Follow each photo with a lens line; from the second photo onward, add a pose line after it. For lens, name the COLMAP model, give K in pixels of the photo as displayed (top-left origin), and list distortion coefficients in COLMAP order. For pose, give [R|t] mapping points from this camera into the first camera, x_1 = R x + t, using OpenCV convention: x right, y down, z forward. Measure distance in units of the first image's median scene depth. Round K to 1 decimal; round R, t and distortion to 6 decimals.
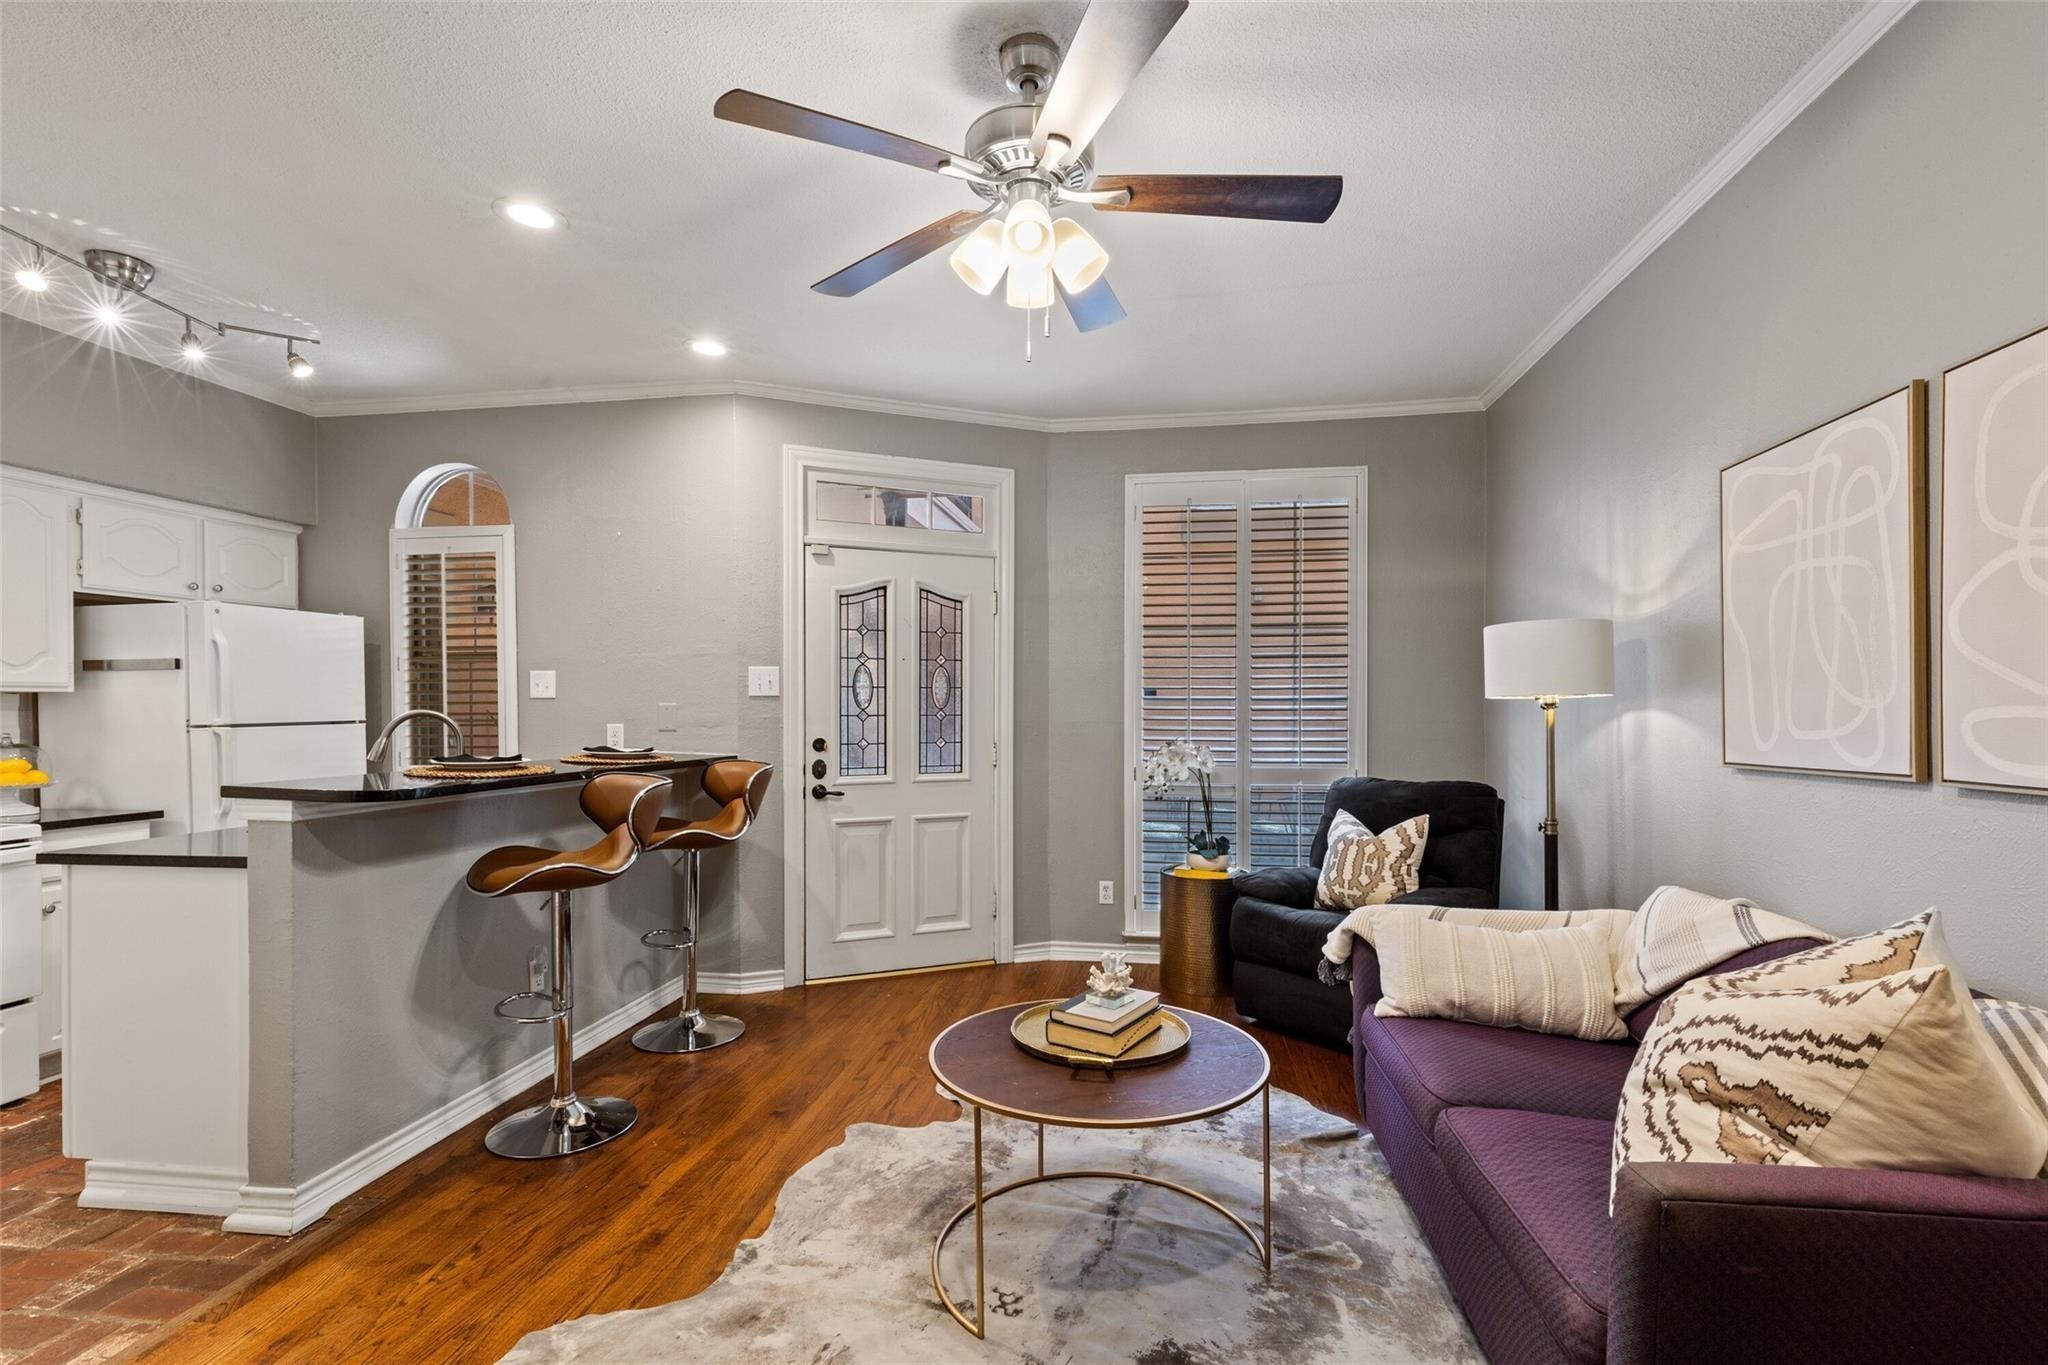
lens RADIAL K [[936.6, 0, 1026.1], [0, 936.6, 705.7], [0, 0, 1]] dist [0.013287, 0.000200]
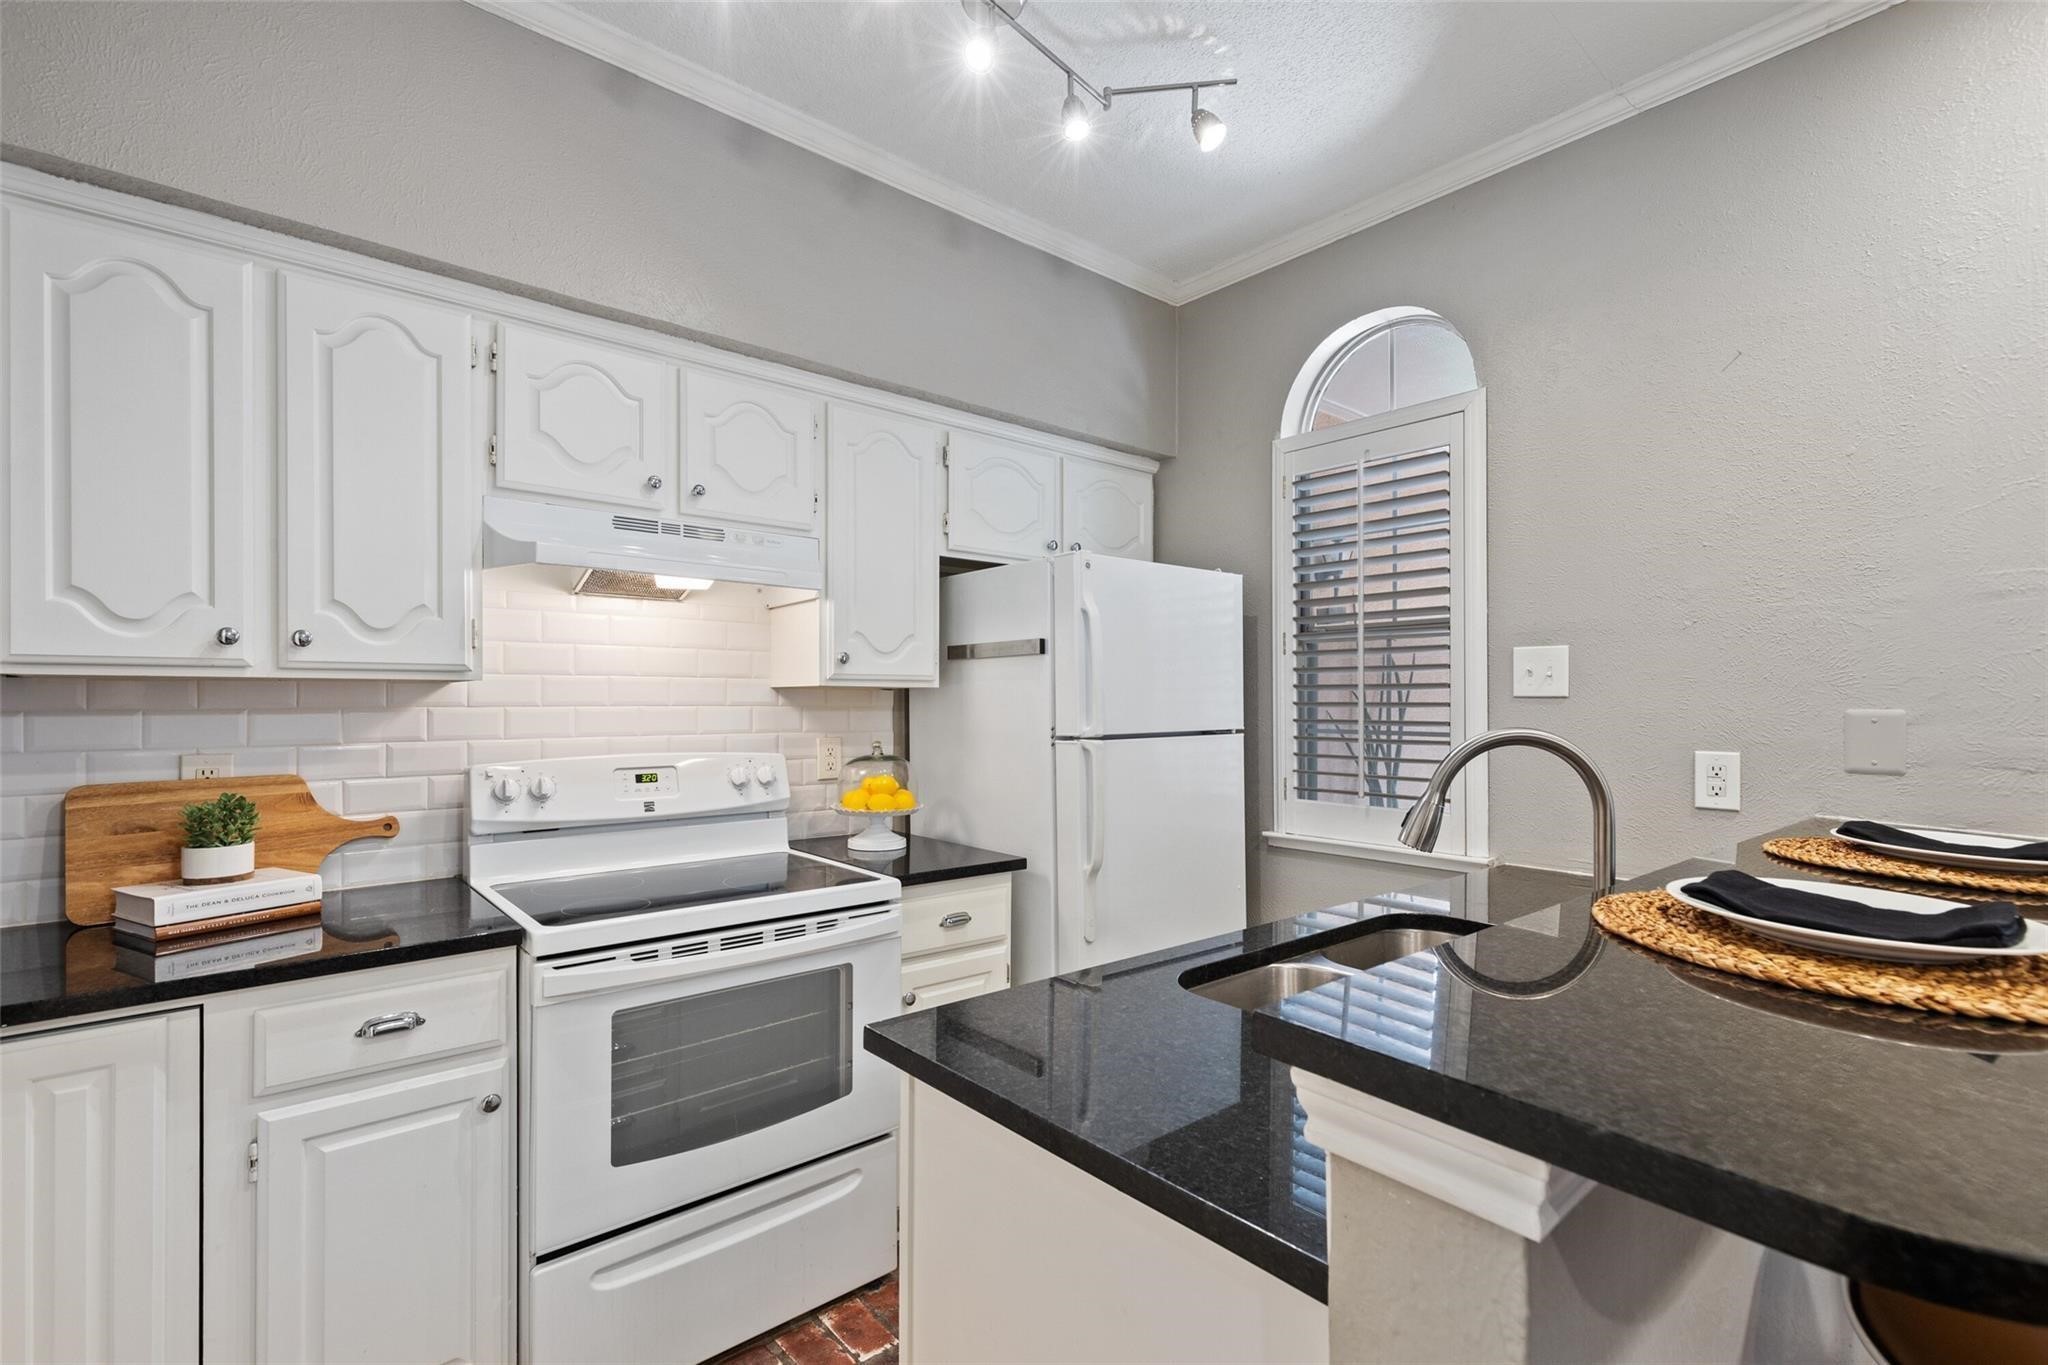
lens RADIAL K [[935.3, 0, 1022.5], [0, 935.3, 687.8], [0, 0, 1]] dist [0.002099, 0.000063]
pose [[0.757433, -0.001417, -0.652911, -0.457353], [-0.006255, 0.999936, -0.009426, -0.007526], [0.652883, 0.011223, 0.757376, 0.469812]]
